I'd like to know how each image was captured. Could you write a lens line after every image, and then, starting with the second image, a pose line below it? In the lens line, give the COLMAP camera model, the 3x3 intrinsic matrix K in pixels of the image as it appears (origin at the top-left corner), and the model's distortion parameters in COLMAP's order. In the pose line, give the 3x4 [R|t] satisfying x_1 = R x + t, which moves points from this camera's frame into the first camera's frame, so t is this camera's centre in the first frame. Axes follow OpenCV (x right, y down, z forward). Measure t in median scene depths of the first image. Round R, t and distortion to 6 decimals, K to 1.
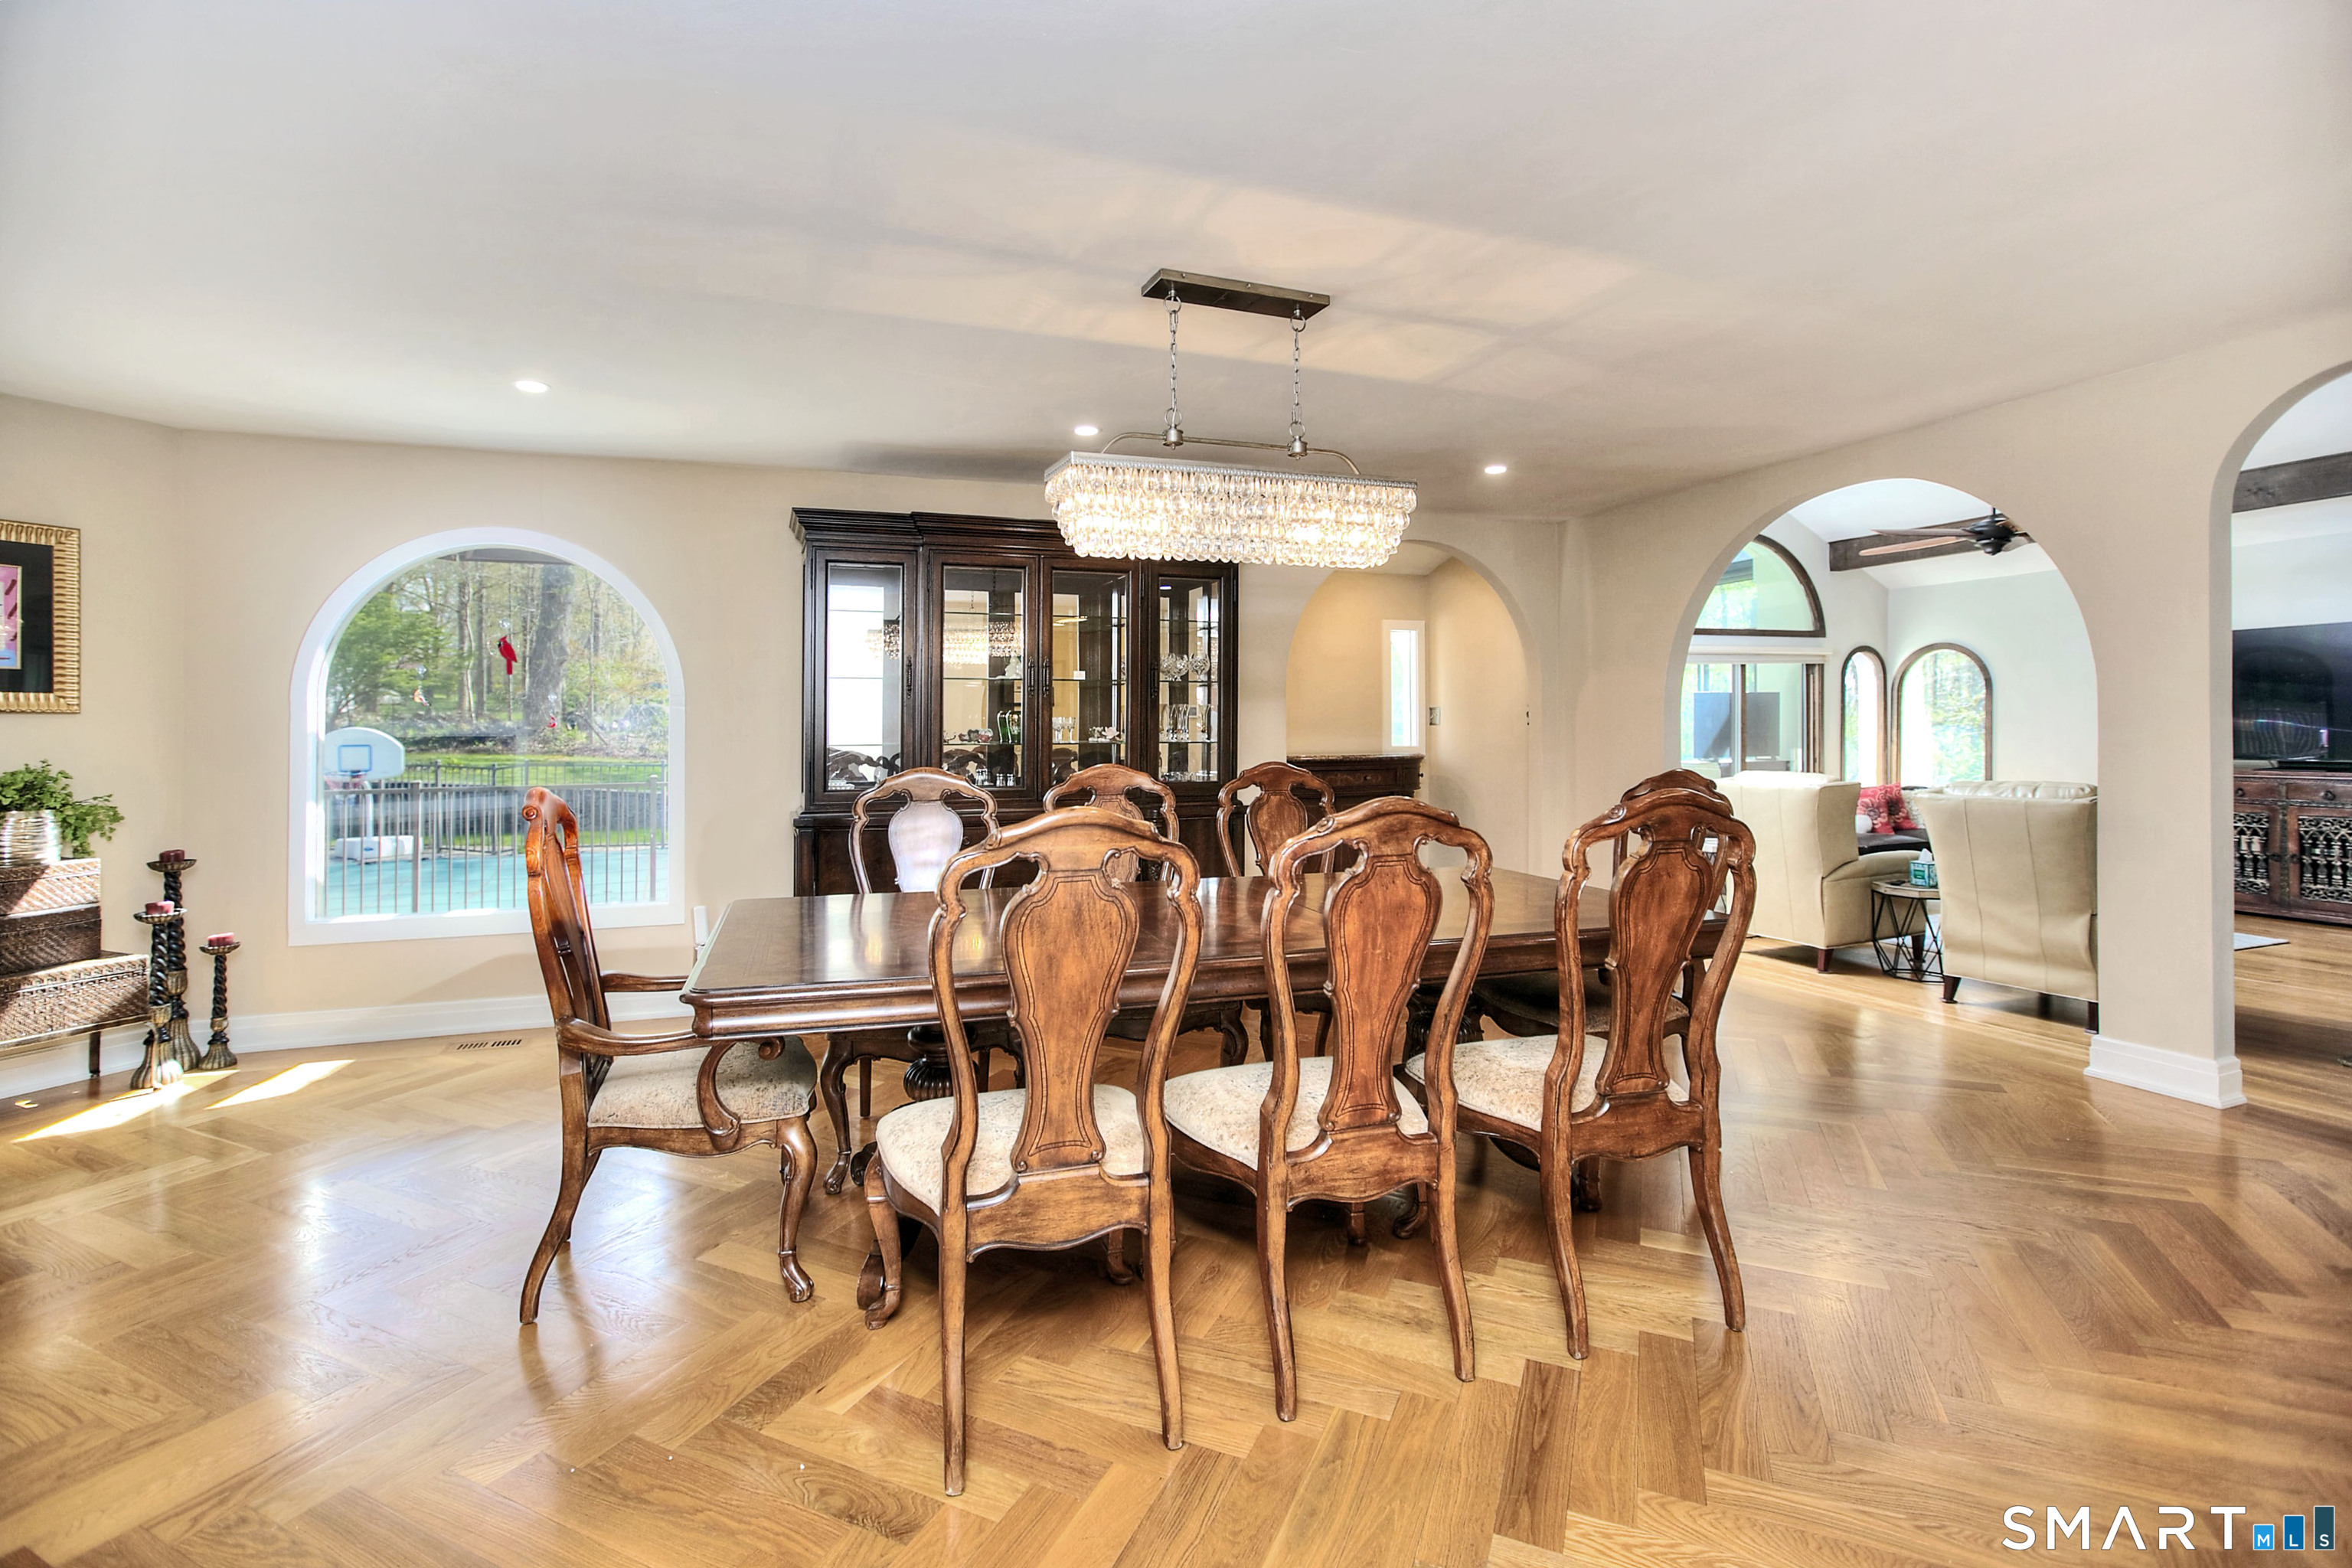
lens RADIAL K [[1096.2, 0, 1177.4], [0, 1096.2, 728.0], [0, 0, 1]] dist [-0.003286, 0.001034]
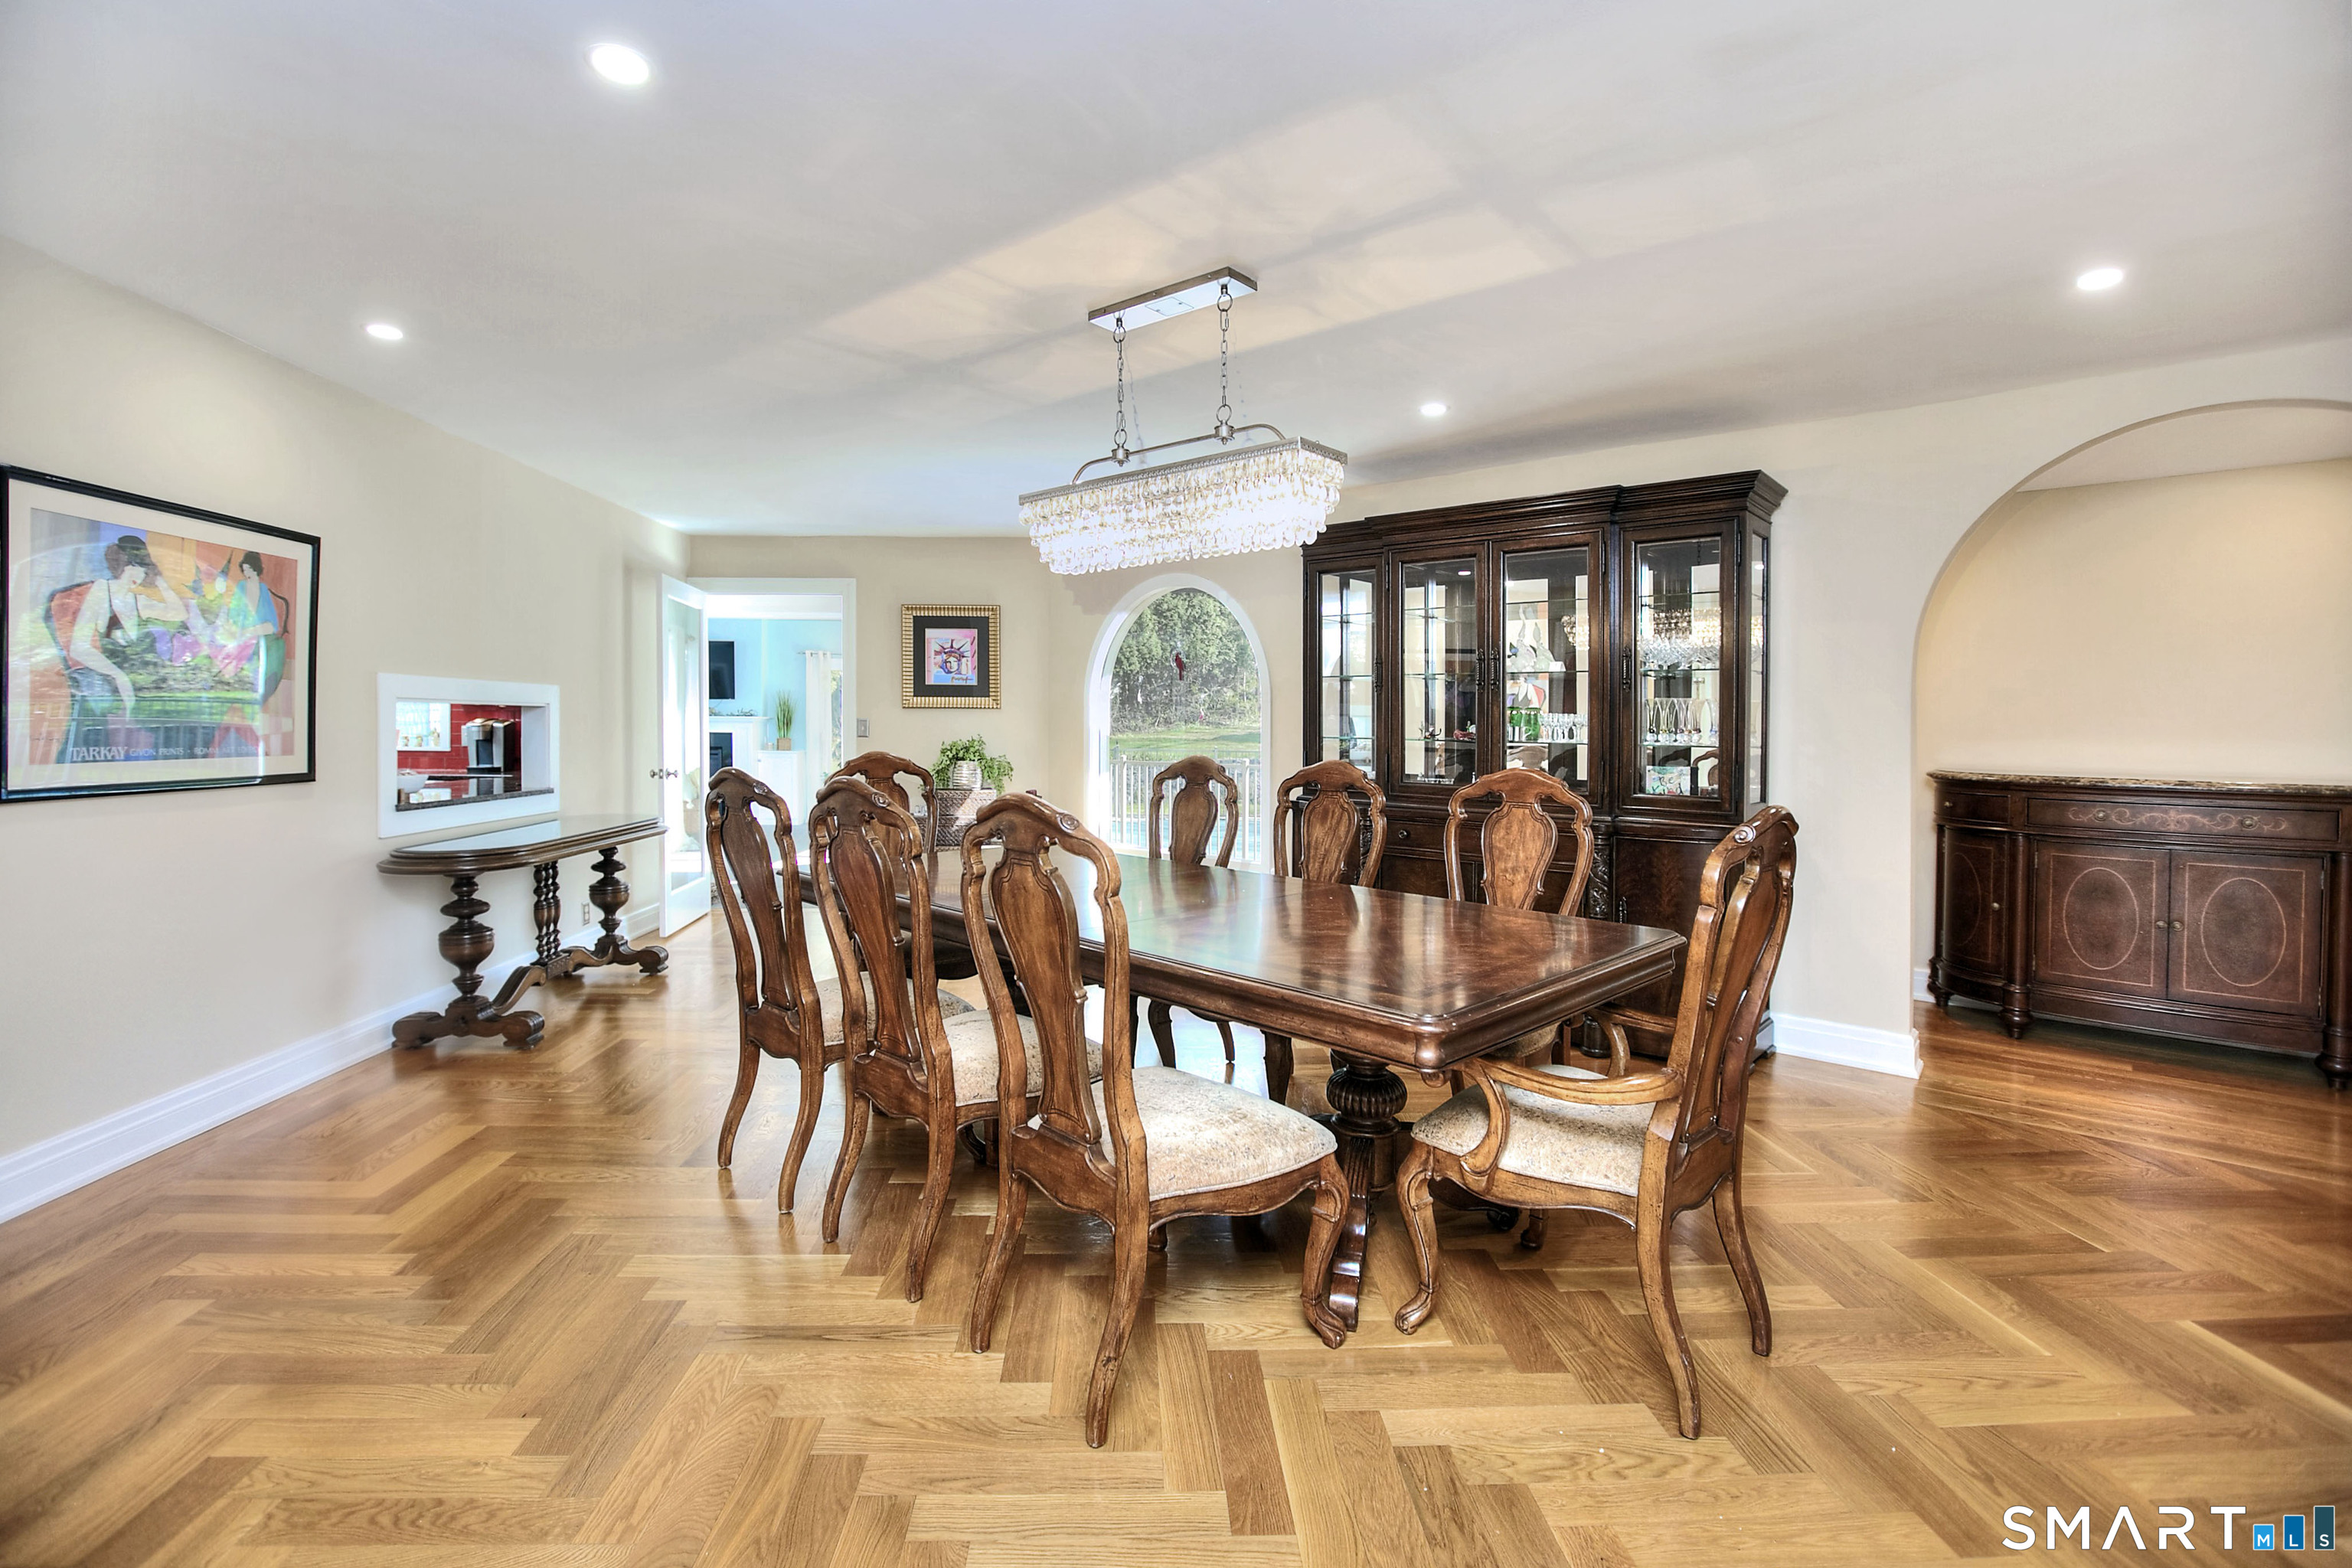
lens RADIAL K [[1096.2, 0, 1177.4], [0, 1096.2, 728.0], [0, 0, 1]] dist [-0.003286, 0.001034]
pose [[0.460135, 0.013168, -0.887751, 0.655111], [-0.008726, 0.999909, 0.010308, -0.006091], [0.887806, 0.003004, 0.460208, 0.362234]]
